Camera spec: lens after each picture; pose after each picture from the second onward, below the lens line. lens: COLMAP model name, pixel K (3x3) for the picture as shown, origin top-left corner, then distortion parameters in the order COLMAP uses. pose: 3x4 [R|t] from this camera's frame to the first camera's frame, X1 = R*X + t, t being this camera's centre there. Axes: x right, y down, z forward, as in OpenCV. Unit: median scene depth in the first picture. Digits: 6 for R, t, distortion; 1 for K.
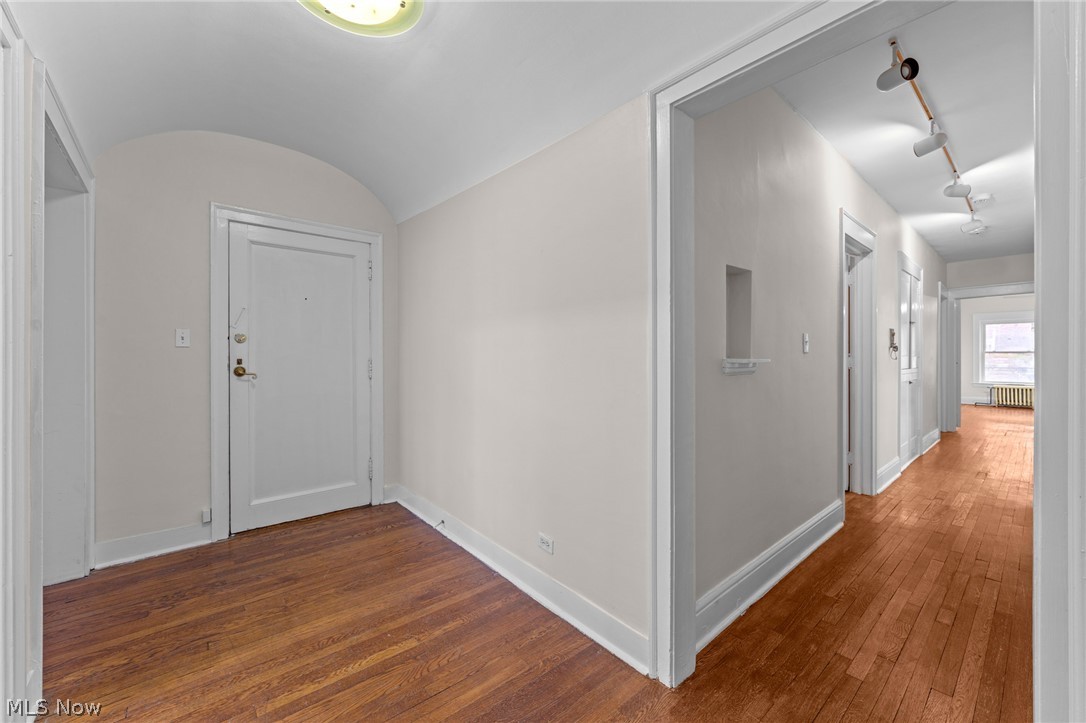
lens RADIAL K [[423.2, 0, 543.7], [0, 423.2, 358.3], [0, 0, 1]] dist [0.007068, -0.000401]
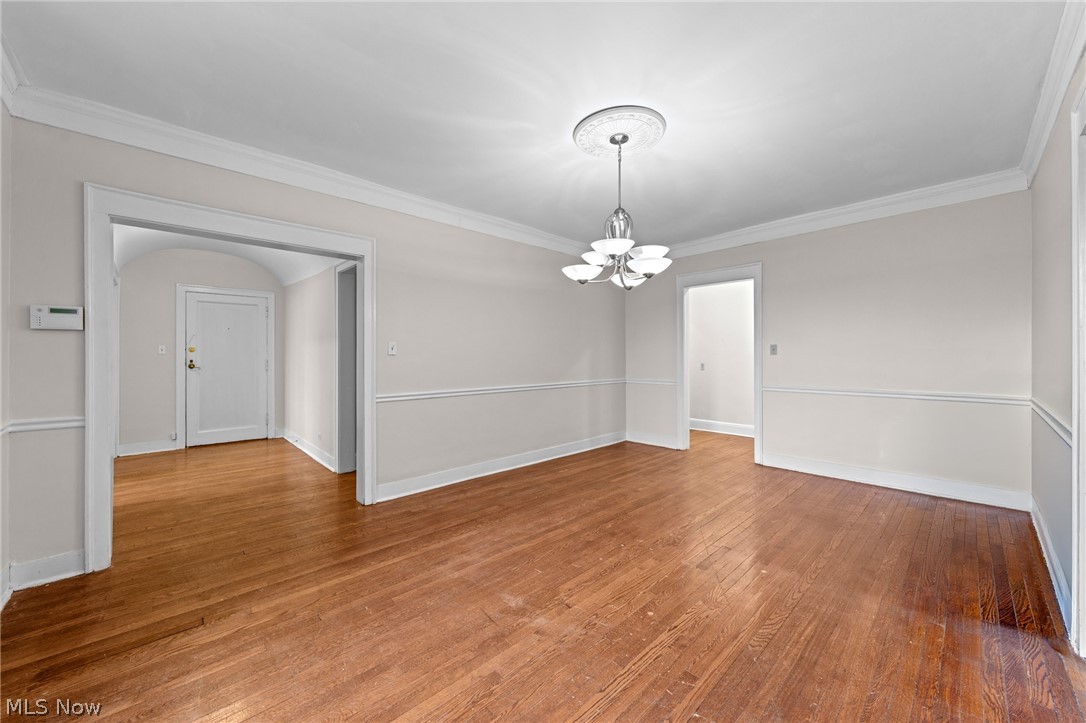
lens RADIAL K [[401.6, 0, 543.5], [0, 401.6, 356.2], [0, 0, 1]] dist [0.001807, 0.000304]
pose [[0.998477, -0.001063, 0.055153, 0.833763], [0.001358, 0.999985, -0.005303, -0.003535], [-0.055147, 0.005370, 0.998464, -0.981028]]
